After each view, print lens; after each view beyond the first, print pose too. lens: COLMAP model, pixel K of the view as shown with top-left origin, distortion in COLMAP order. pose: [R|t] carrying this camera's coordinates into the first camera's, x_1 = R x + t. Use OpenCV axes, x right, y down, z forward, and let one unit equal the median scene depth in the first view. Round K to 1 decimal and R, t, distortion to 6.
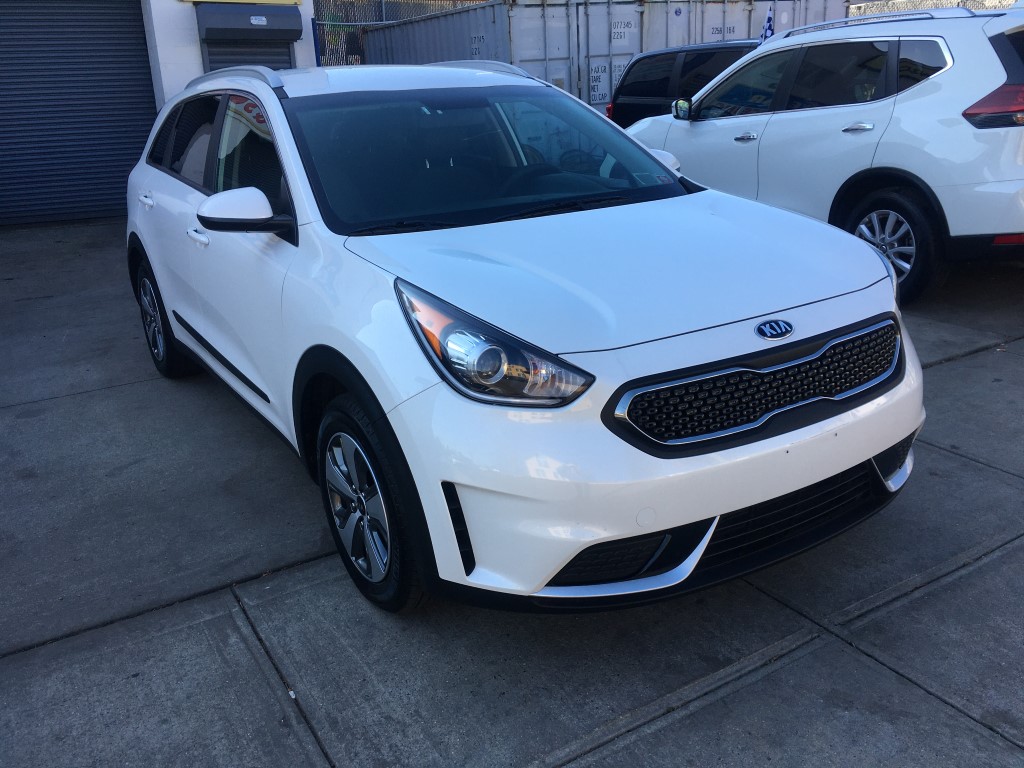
lens RADIAL K [[871.8, 0, 512.8], [0, 871.8, 389.9], [0, 0, 1]] dist [0.082354, -0.117712]
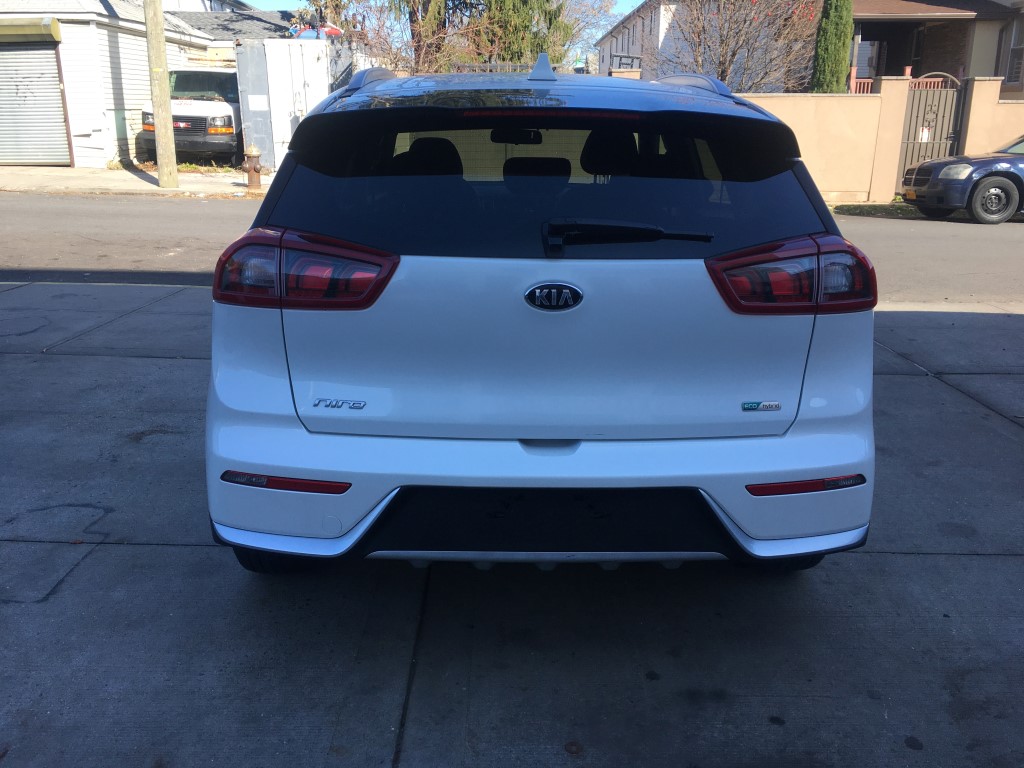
lens RADIAL K [[871.8, 0, 511.0], [0, 871.8, 382.8], [0, 0, 1]] dist [0.082354, -0.117712]
pose [[-0.856350, -0.119534, 0.502370, -0.681830], [0.188127, 0.833769, 0.519073, -0.612008], [-0.480908, 0.539018, -0.691511, 1.895744]]
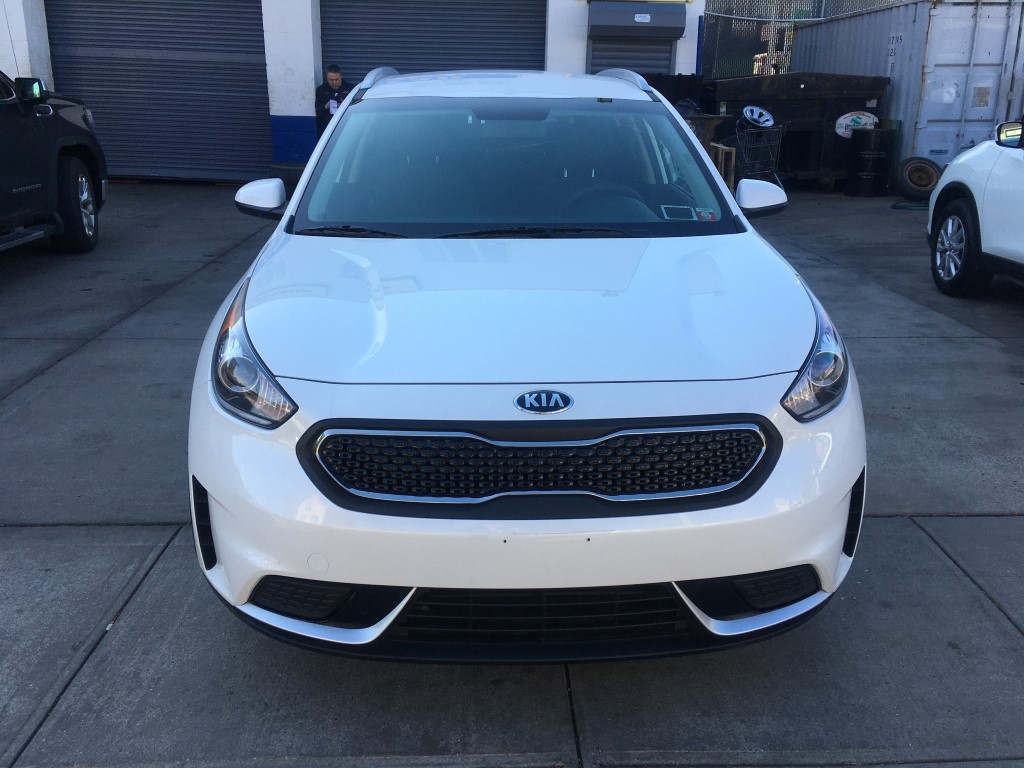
lens RADIAL K [[871.8, 0, 512.9], [0, 871.8, 387.1], [0, 0, 1]] dist [0.082354, -0.117712]
pose [[0.866241, 0.206219, -0.455083, 0.397247], [-0.204434, 0.977402, 0.053770, -0.073773], [0.455887, 0.046456, 0.888824, 0.132406]]
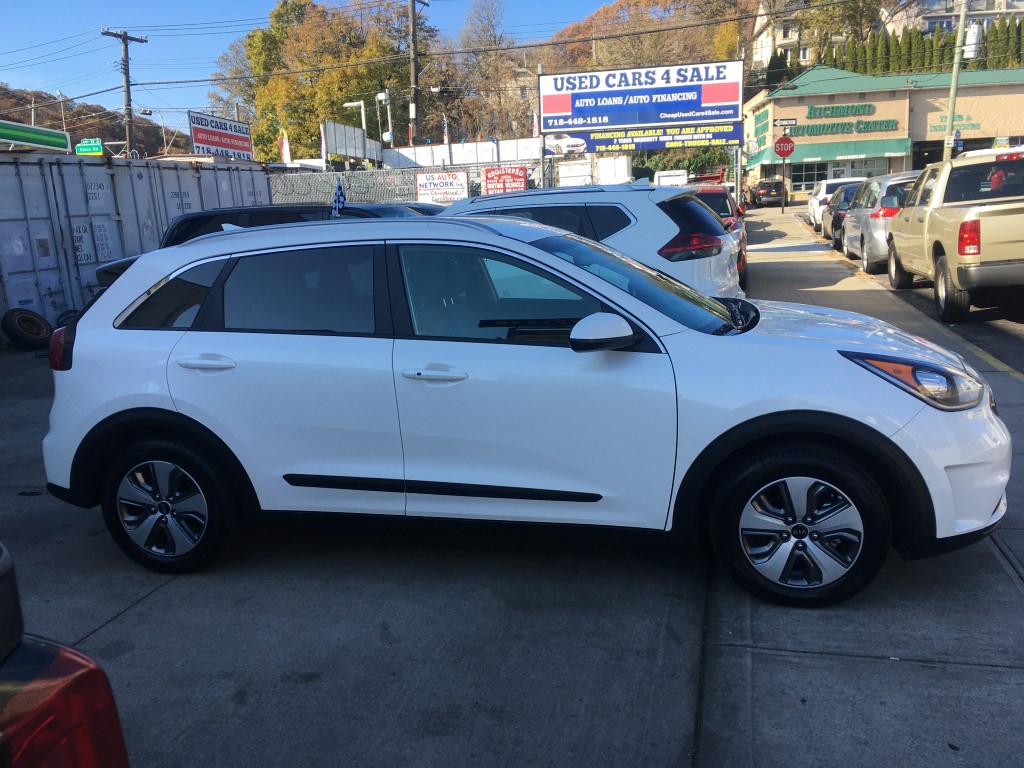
lens RADIAL K [[871.8, 0, 509.0], [0, 871.8, 386.6], [0, 0, 1]] dist [0.082354, -0.117712]
pose [[0.711744, -0.130621, 0.690187, -0.941441], [0.249414, 0.965529, -0.074473, -0.060155], [-0.656668, 0.225148, 0.719789, 0.200482]]
